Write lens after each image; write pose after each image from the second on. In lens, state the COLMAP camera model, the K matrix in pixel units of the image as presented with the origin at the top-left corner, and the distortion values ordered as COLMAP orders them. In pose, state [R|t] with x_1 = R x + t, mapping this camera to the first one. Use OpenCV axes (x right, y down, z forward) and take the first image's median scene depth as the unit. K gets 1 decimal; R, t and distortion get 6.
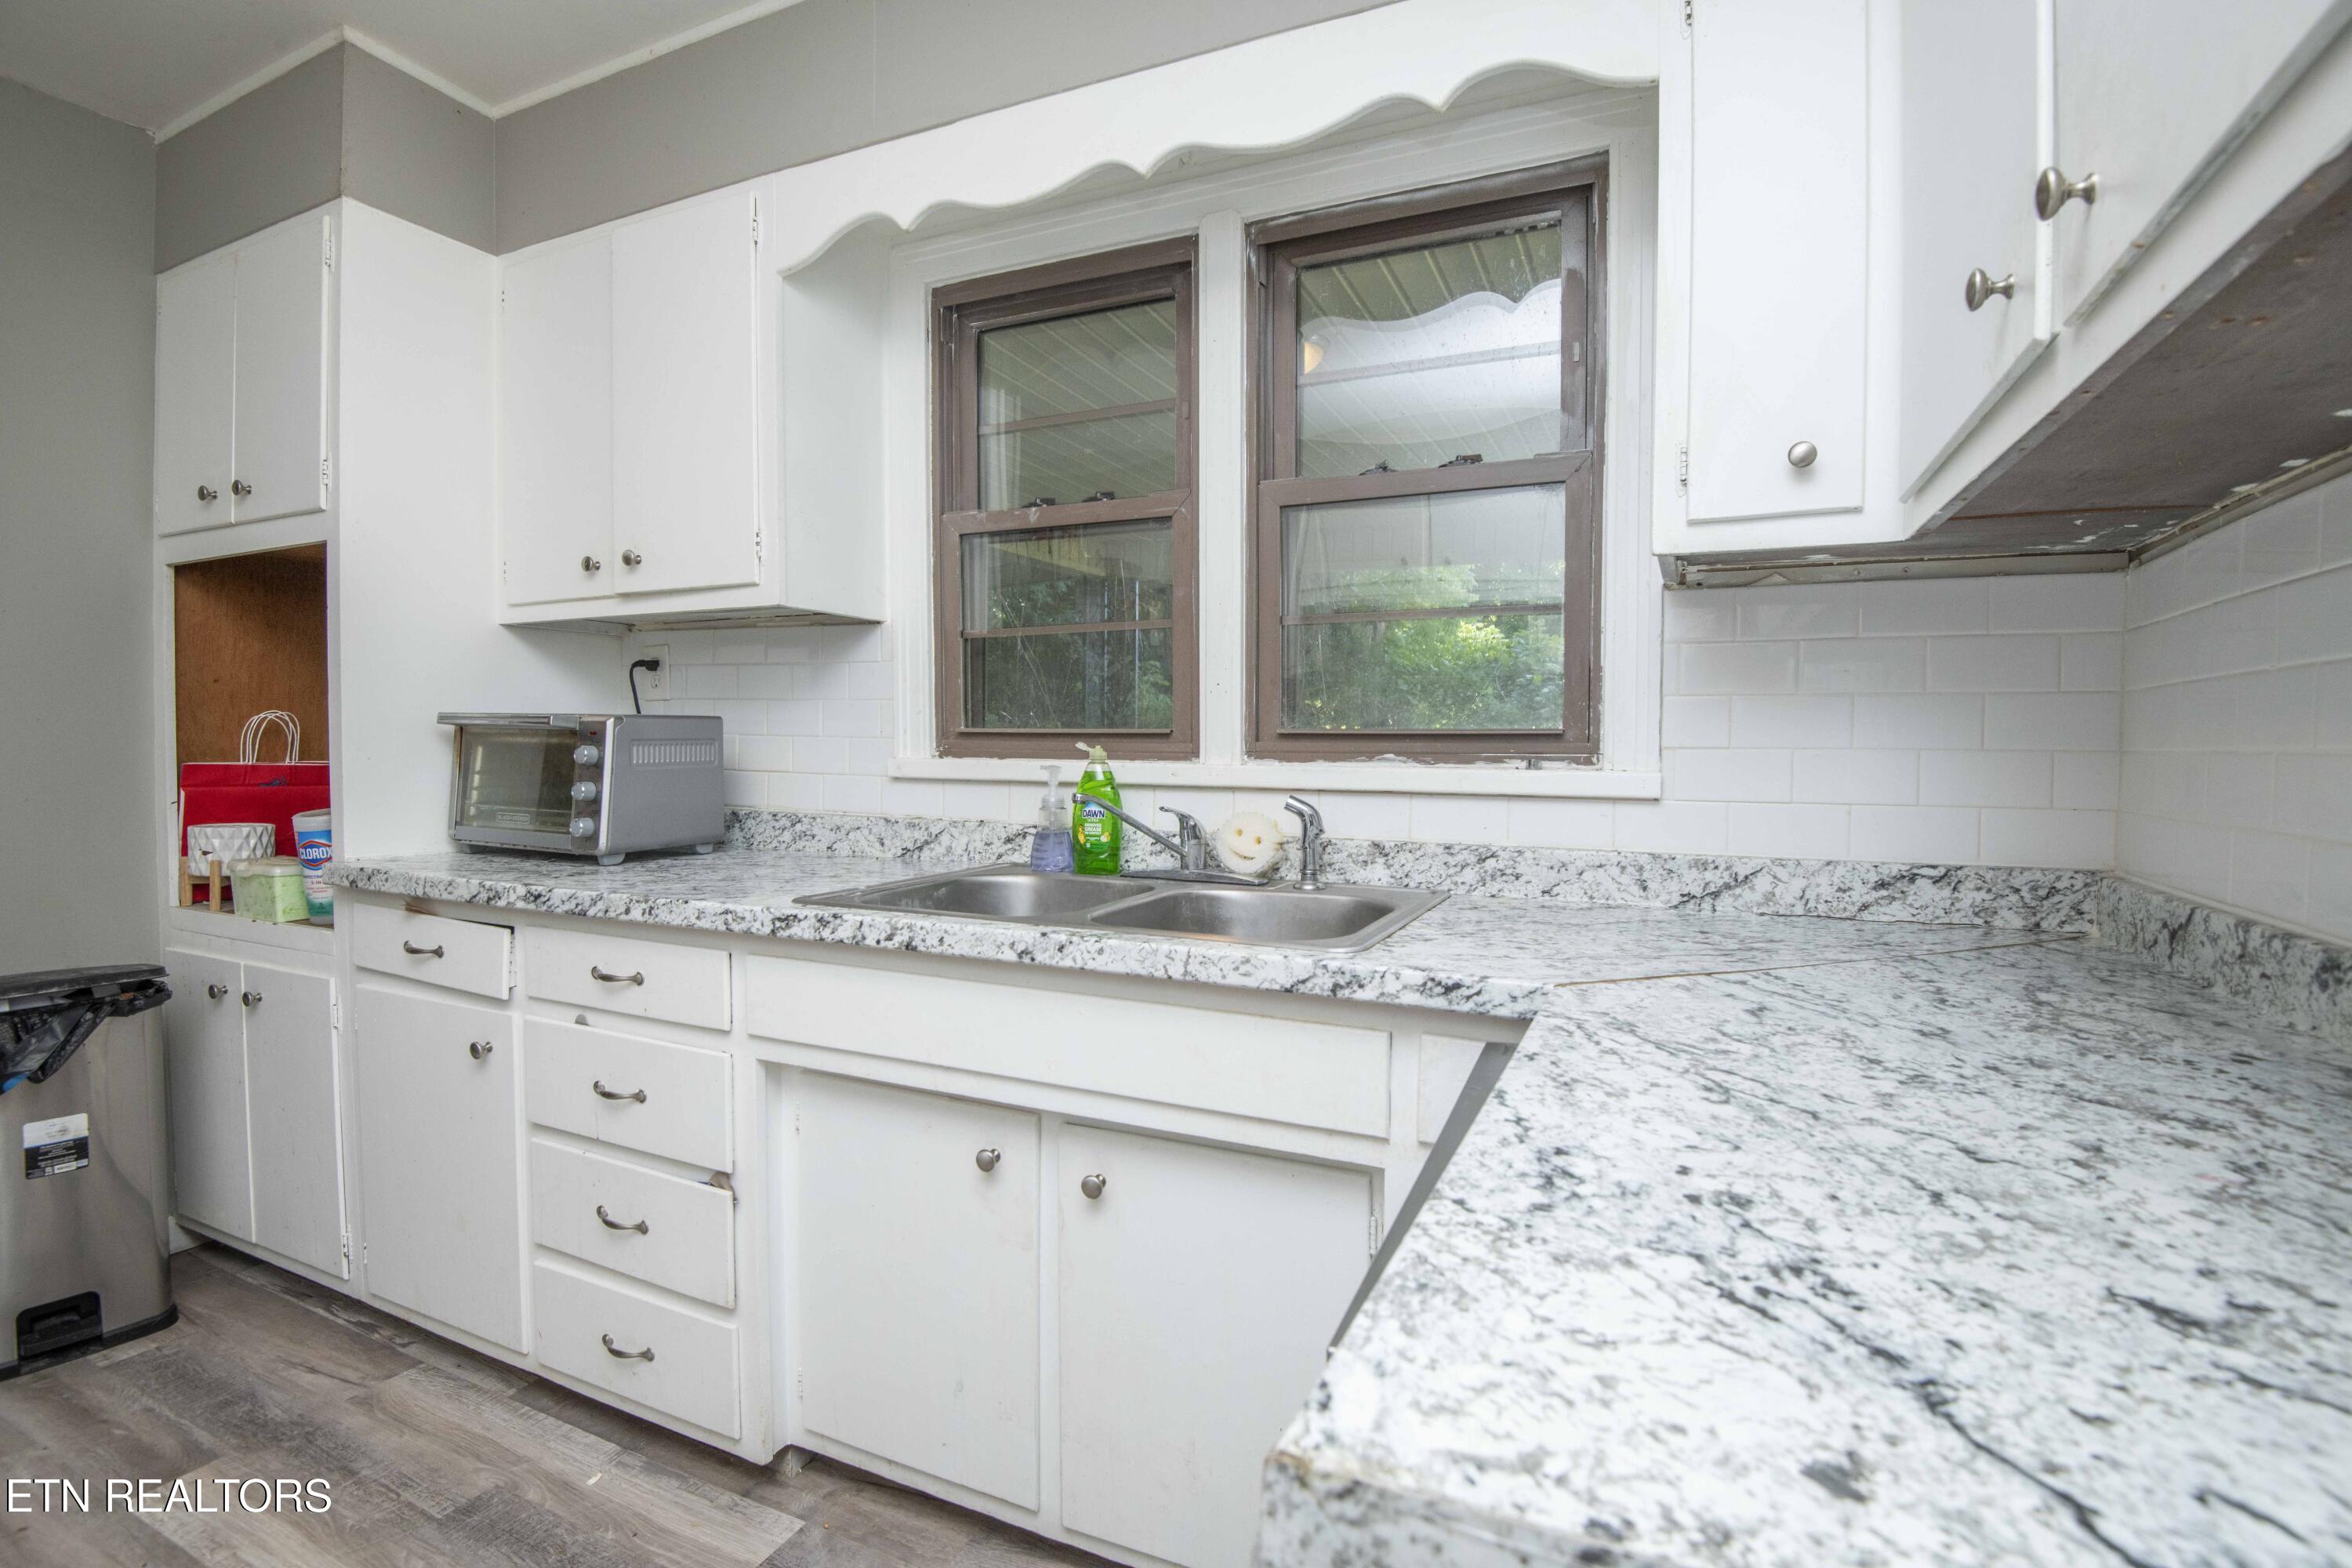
lens RADIAL K [[1083.6, 0, 1175.5], [0, 1083.6, 776.6], [0, 0, 1]] dist [-0.016619, -0.015537]
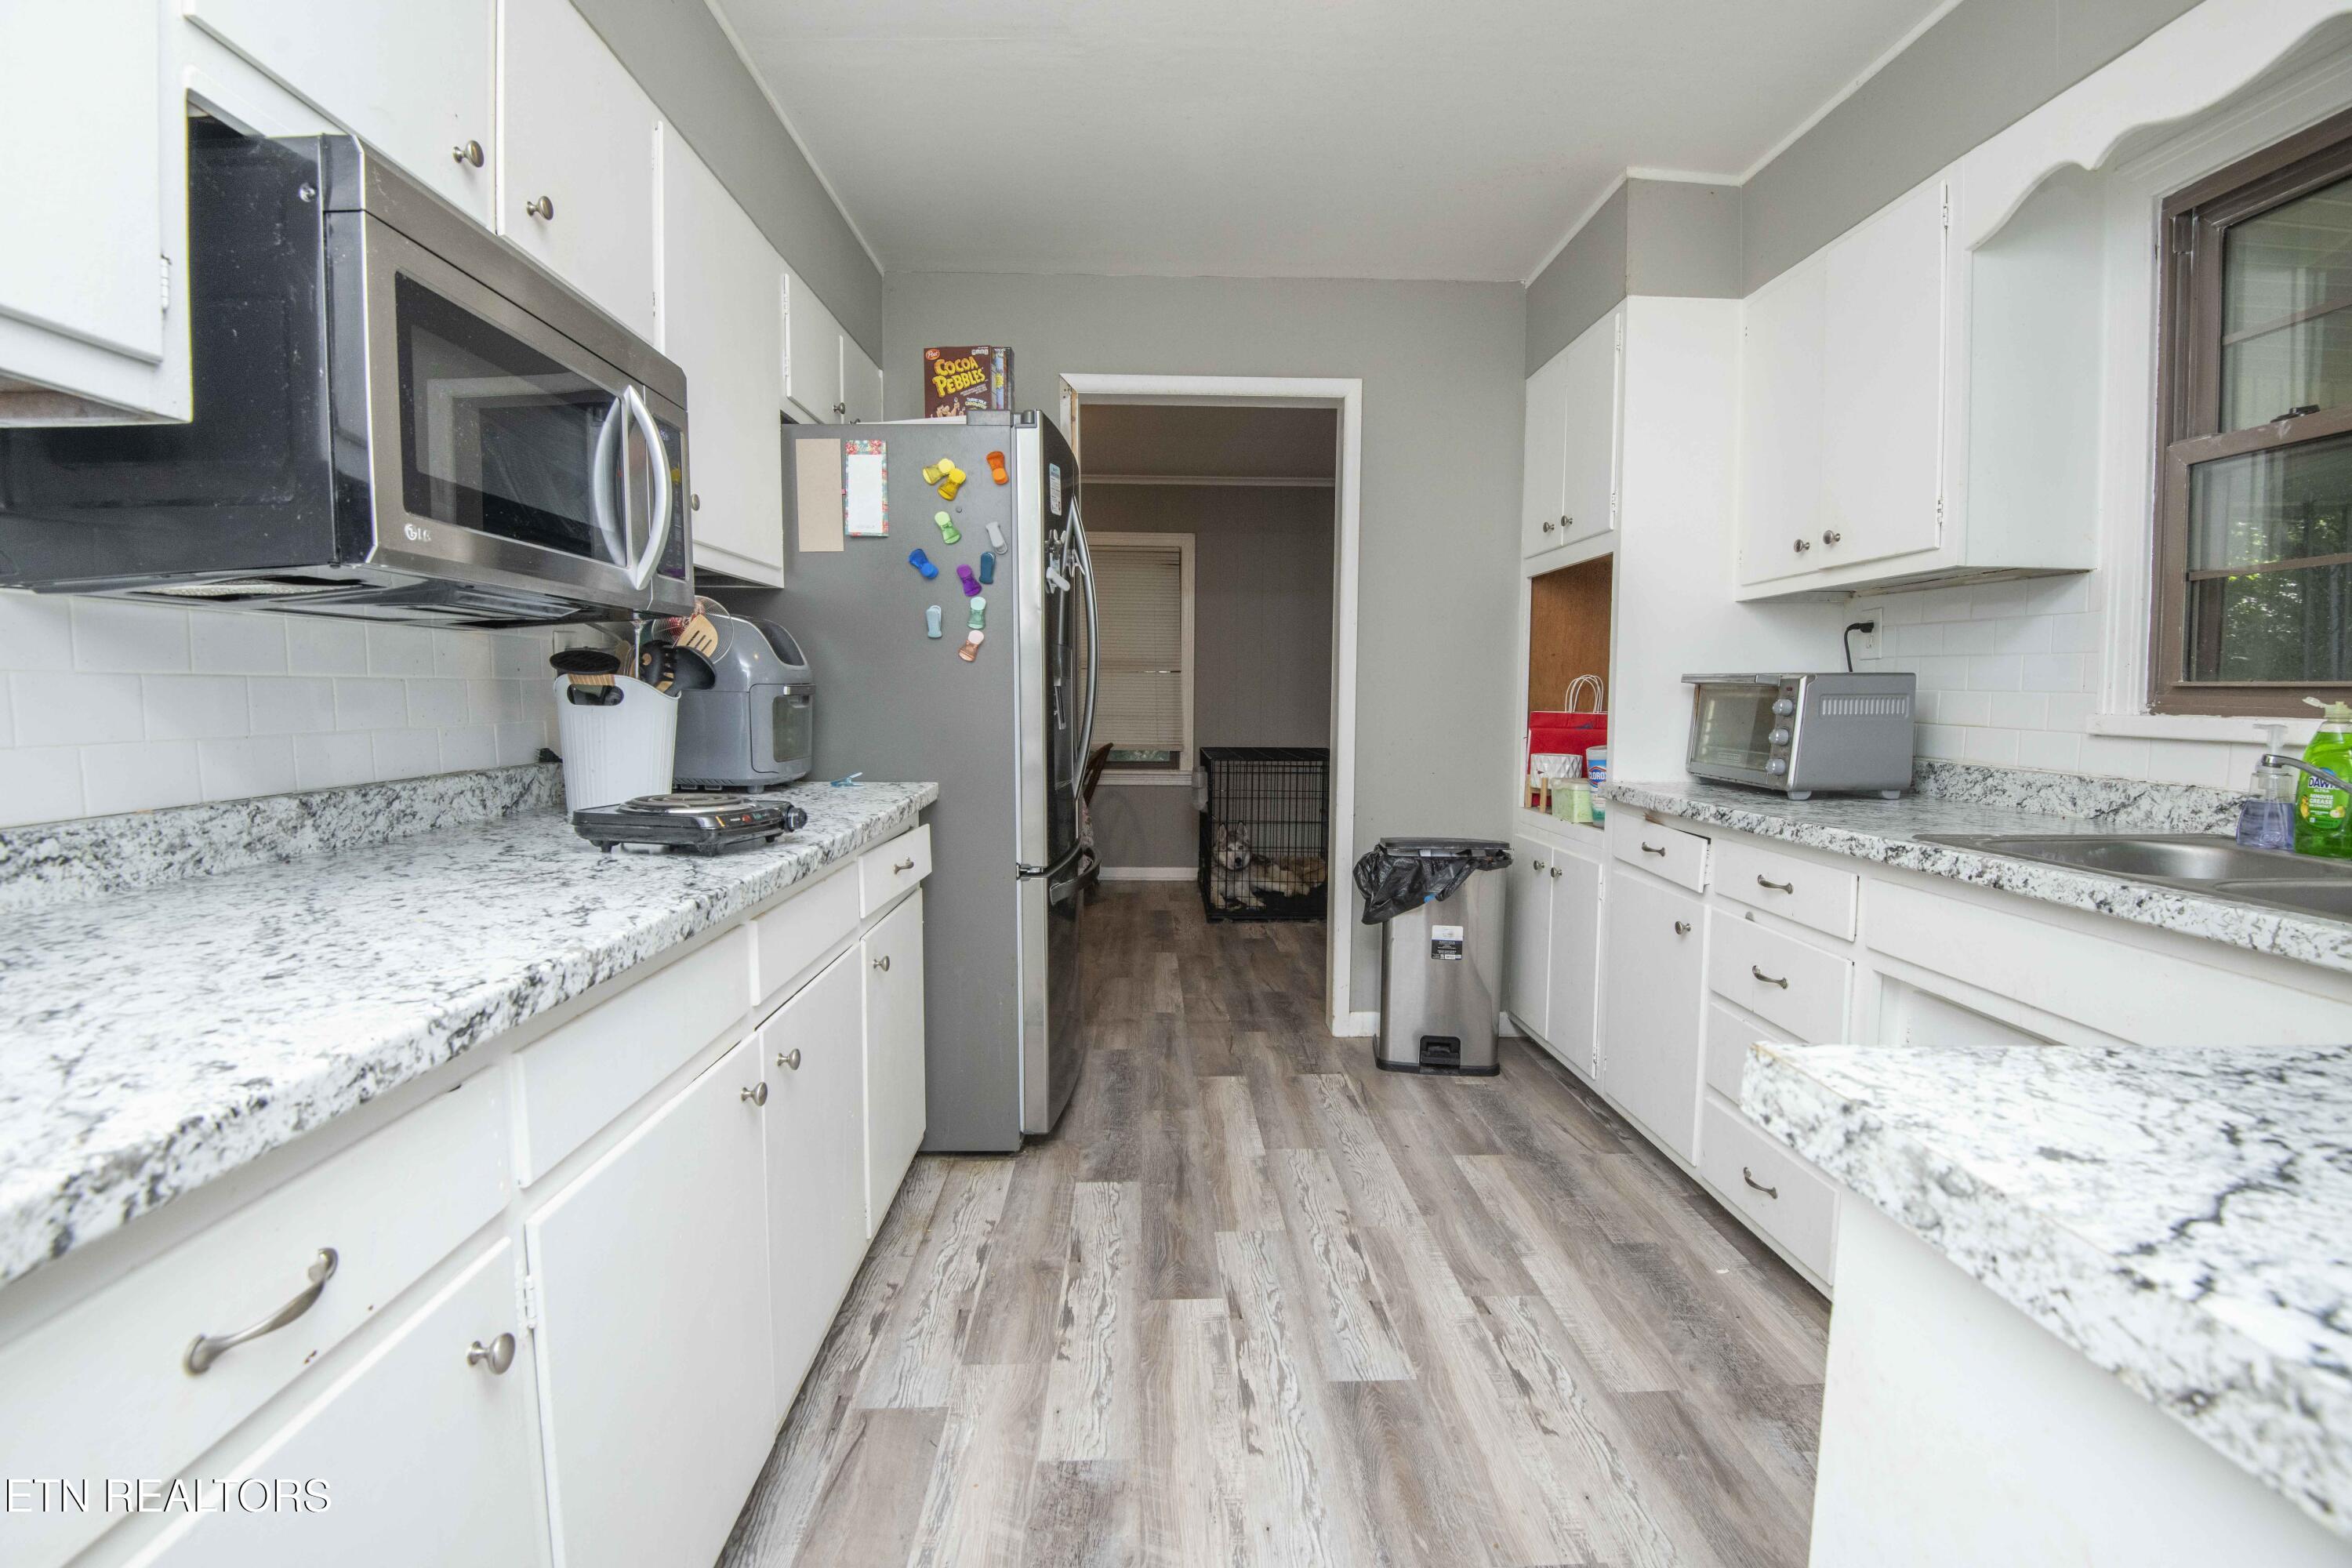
lens RADIAL K [[1083.6, 0, 1175.5], [0, 1083.6, 776.6], [0, 0, 1]] dist [-0.016619, -0.015537]
pose [[0.442921, 0.064111, -0.894266, 0.233576], [-0.030655, 0.997940, 0.056360, 0.010494], [0.896037, 0.002451, 0.443973, -0.142082]]
